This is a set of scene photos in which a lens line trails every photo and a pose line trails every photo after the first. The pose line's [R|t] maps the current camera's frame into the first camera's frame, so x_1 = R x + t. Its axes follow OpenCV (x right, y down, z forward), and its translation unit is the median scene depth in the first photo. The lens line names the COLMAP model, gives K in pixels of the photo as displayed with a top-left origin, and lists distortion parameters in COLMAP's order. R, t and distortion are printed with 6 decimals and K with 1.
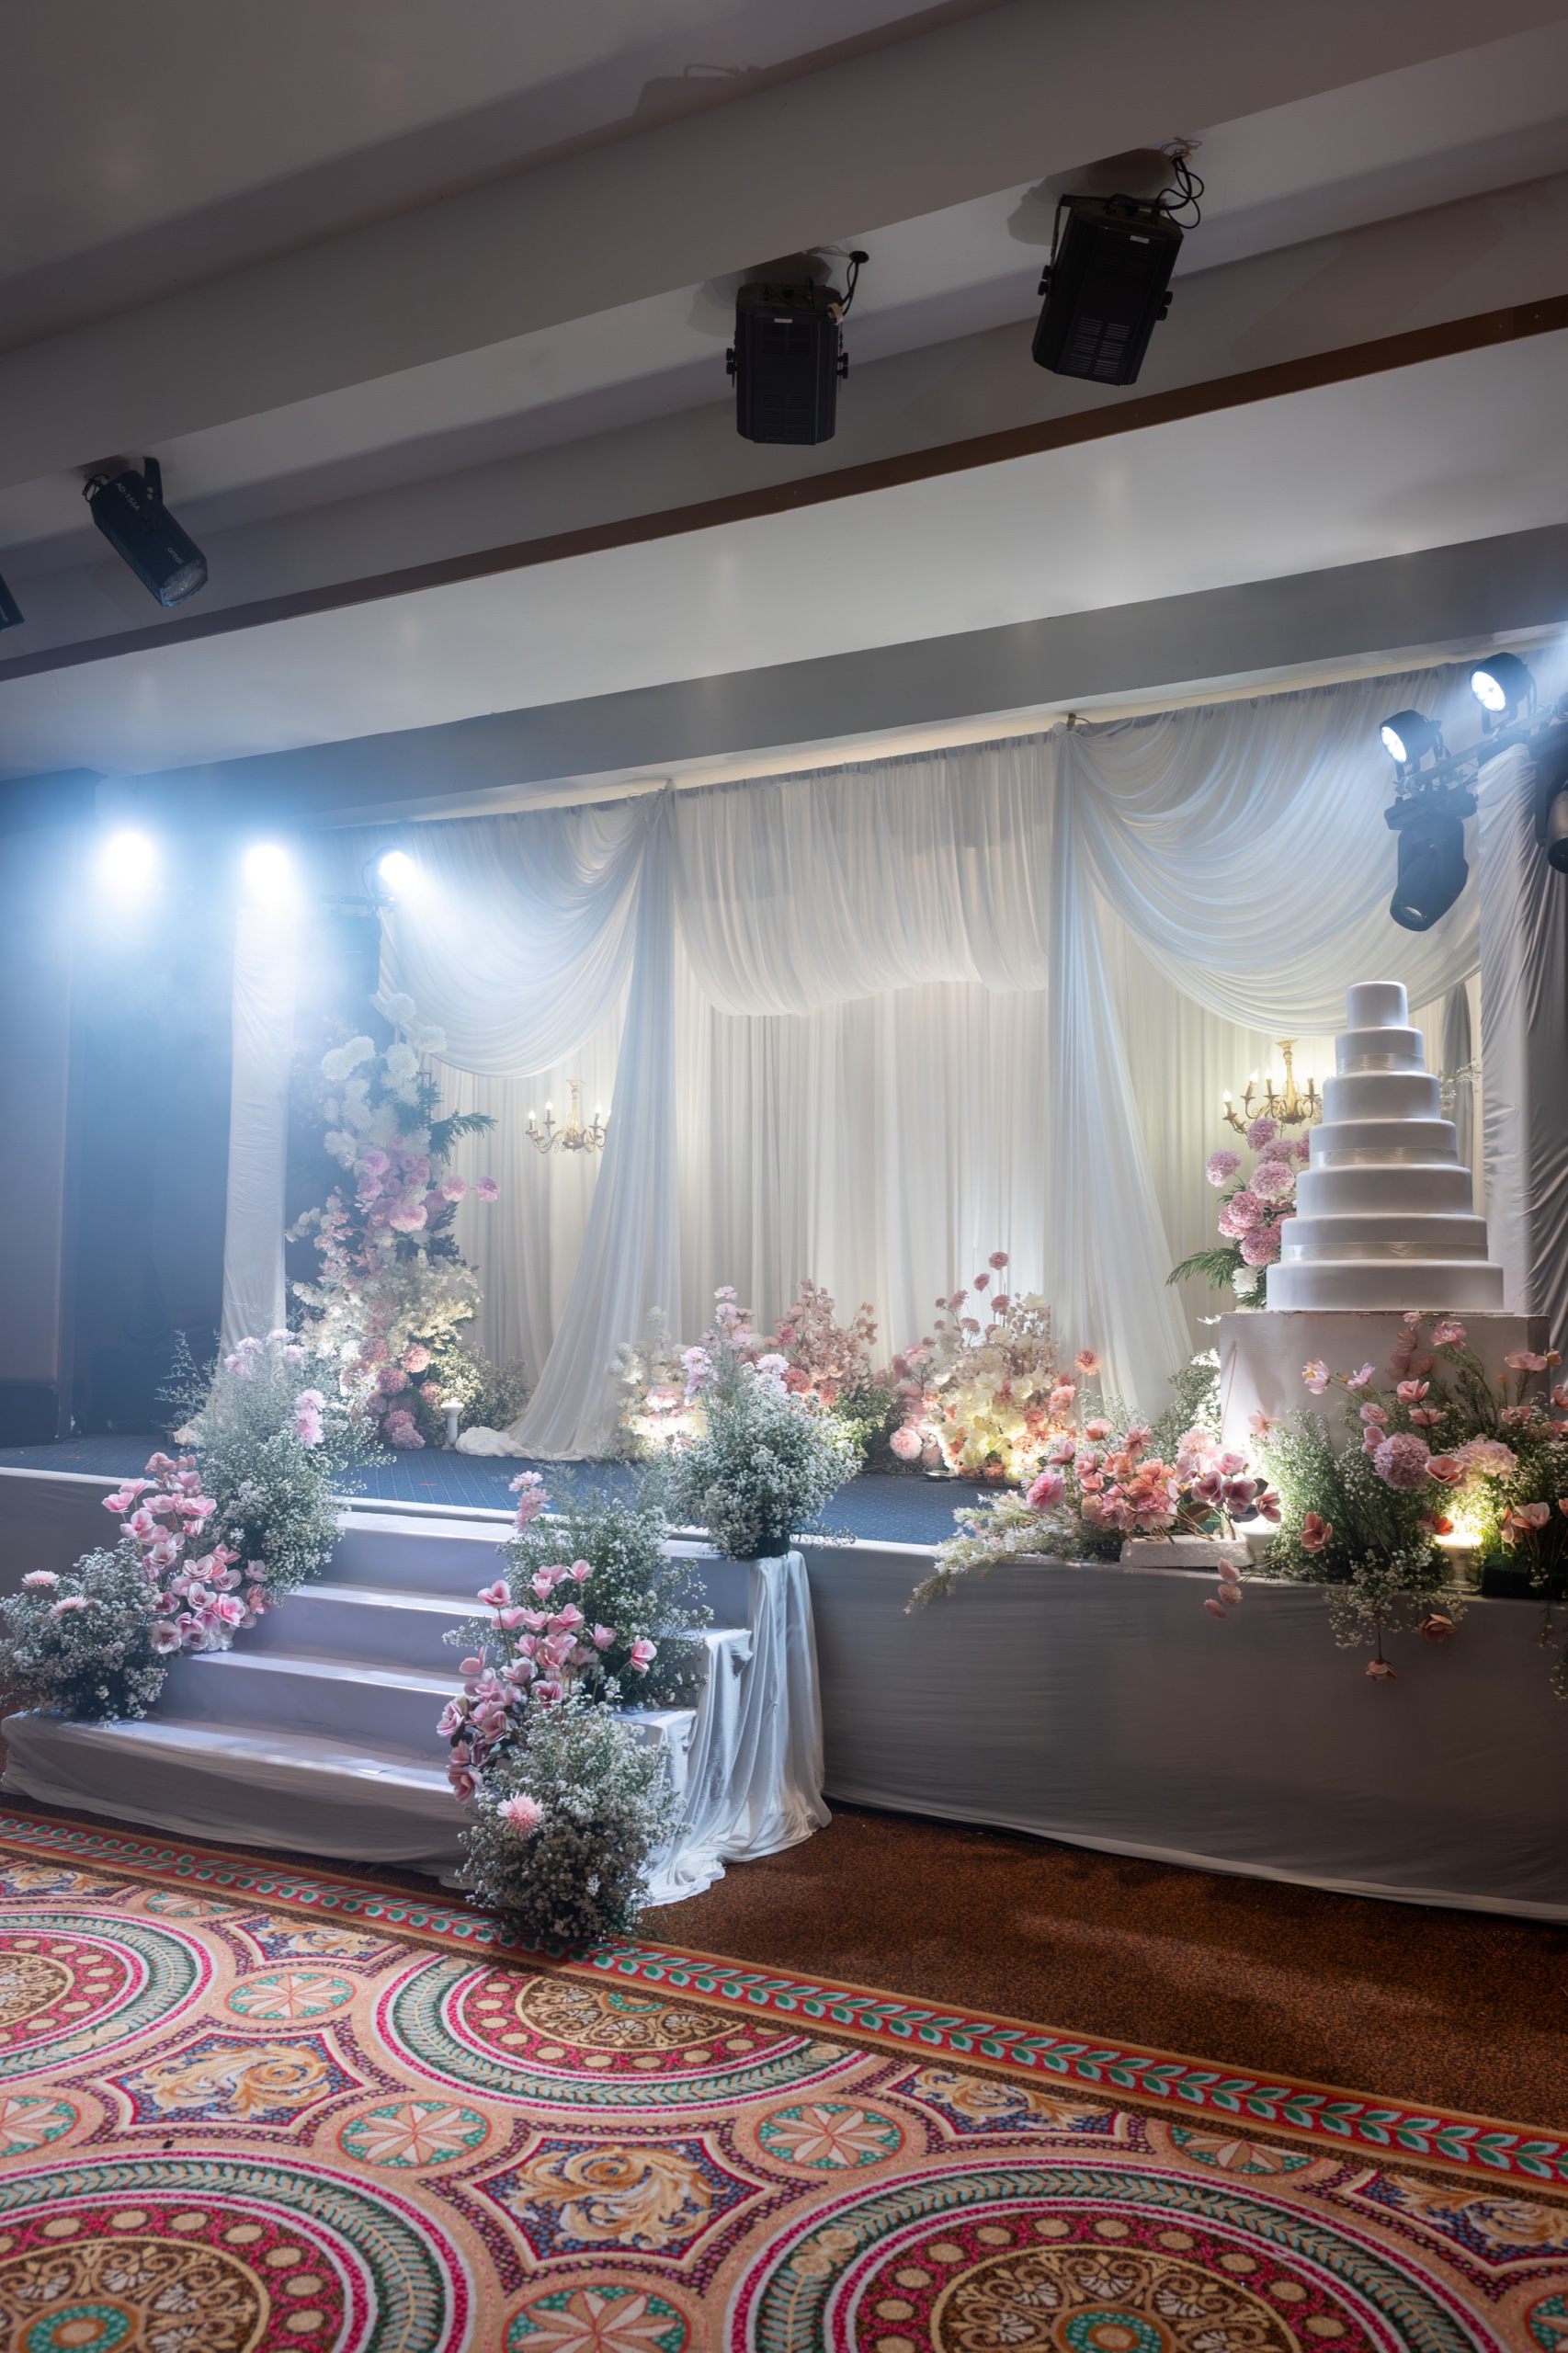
lens RADIAL K [[1813.8, 0, 784.0], [0, 1813.8, 1176.5], [0, 0, 1]] dist [0.006461, -0.003399]
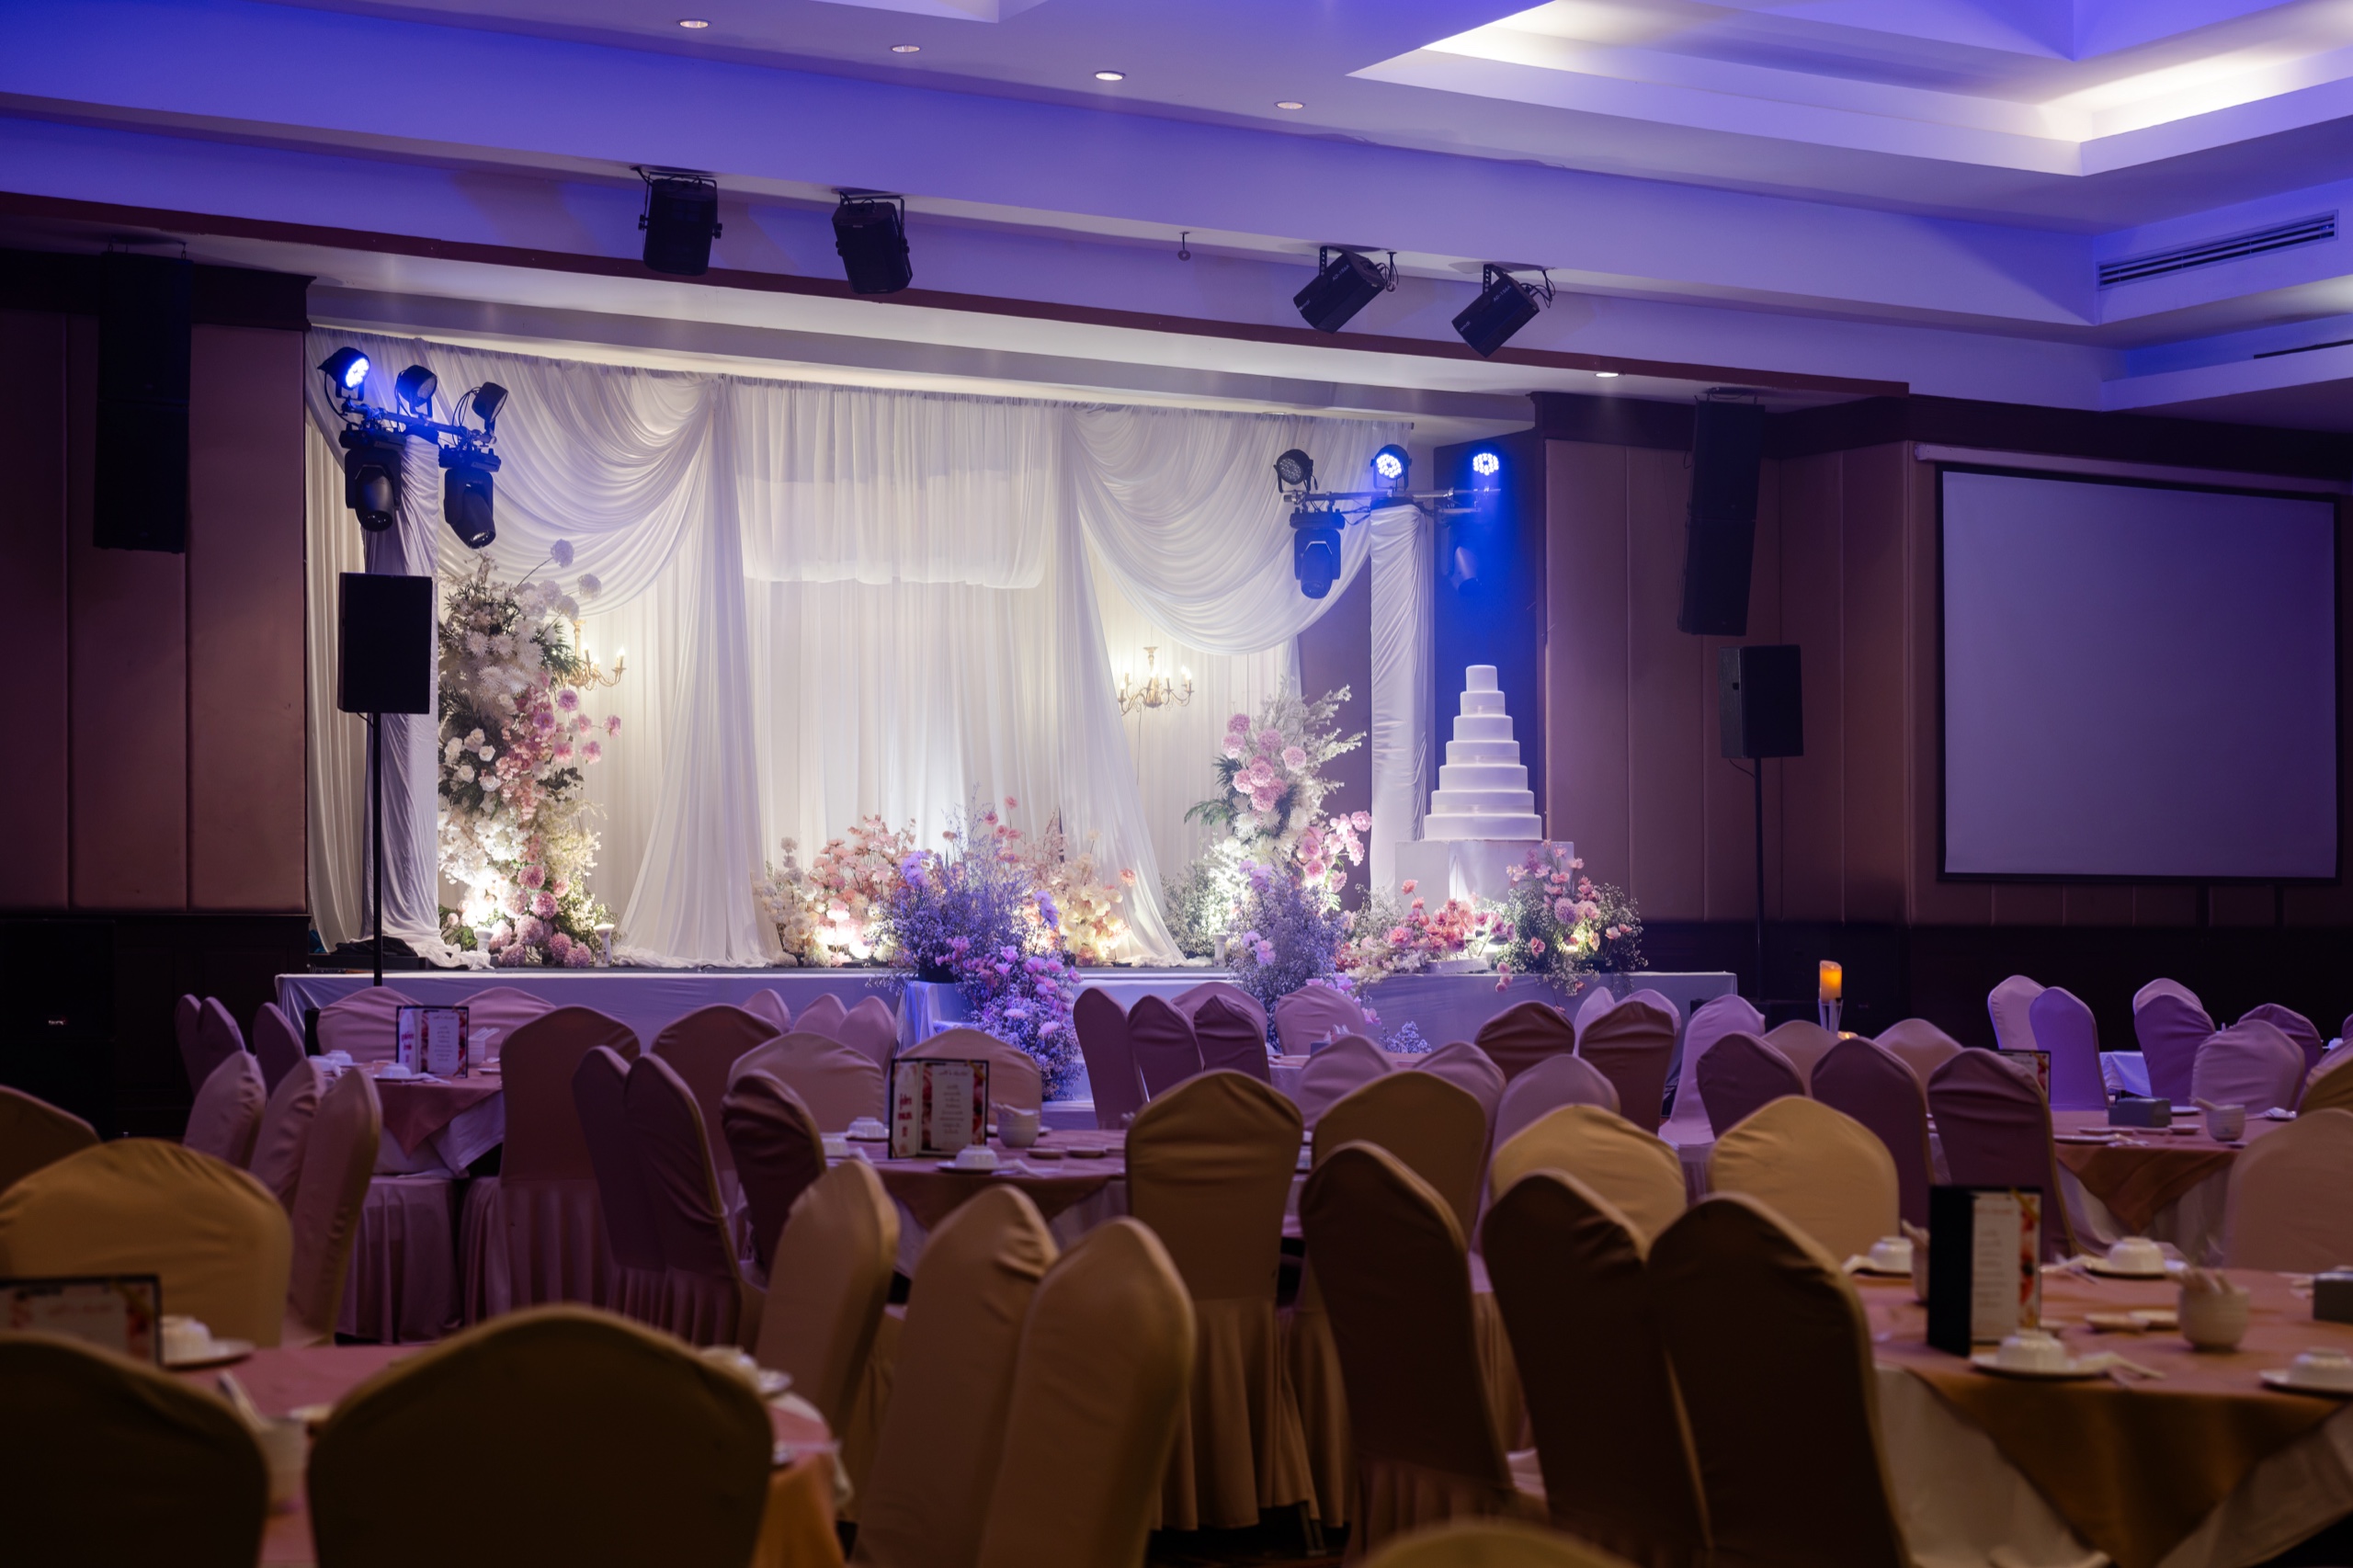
lens RADIAL K [[3822.5, 0, 1176.5], [0, 3822.5, 784.0], [0, 0, 1]] dist [0.013415, -0.003494]
pose [[0.524138, 0.013504, 0.851526, -3.152630], [-0.062928, 0.997755, 0.022911, -0.054516], [-0.849305, -0.065594, 0.523811, -0.795612]]
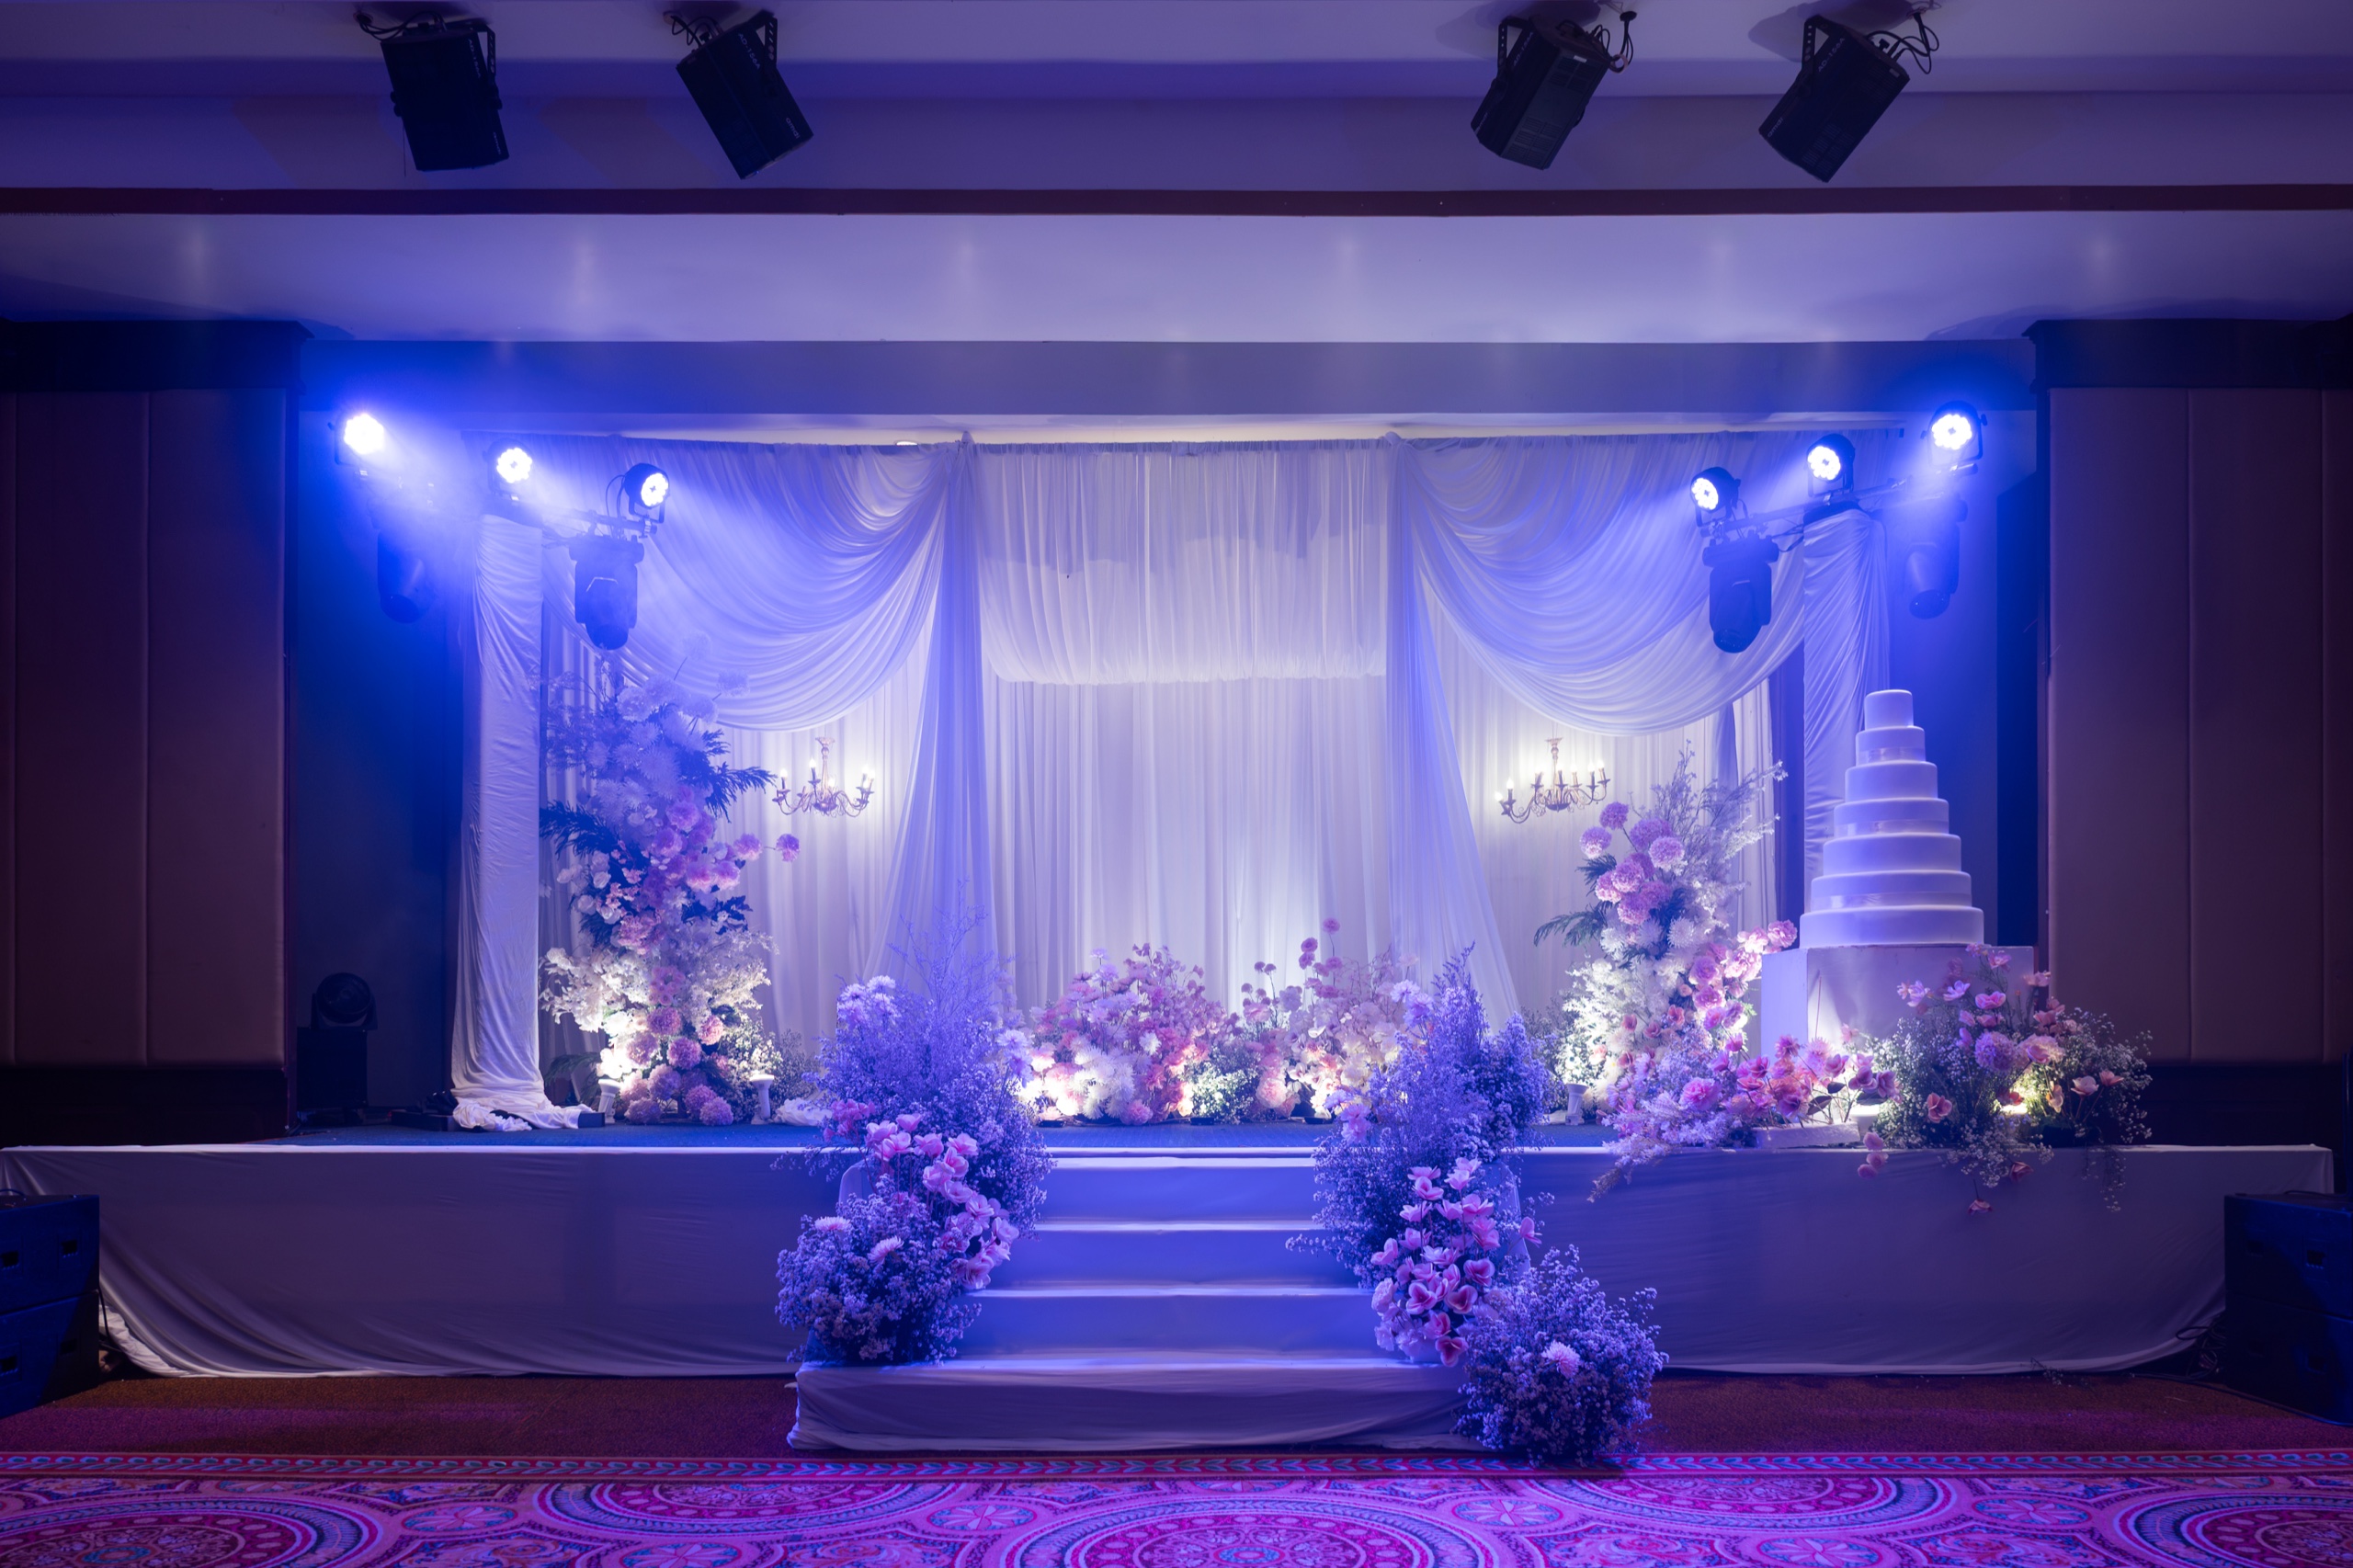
lens RADIAL K [[1879.4, 0, 1182.3], [0, 1879.4, 1060.9], [0, 0, 1]] dist [-0.007370, 0.000507]
pose [[0.881062, -0.024047, 0.472390, -0.732729], [-0.018743, 0.996147, 0.085667, 0.047165], [-0.472630, -0.084332, 0.877217, 0.052047]]
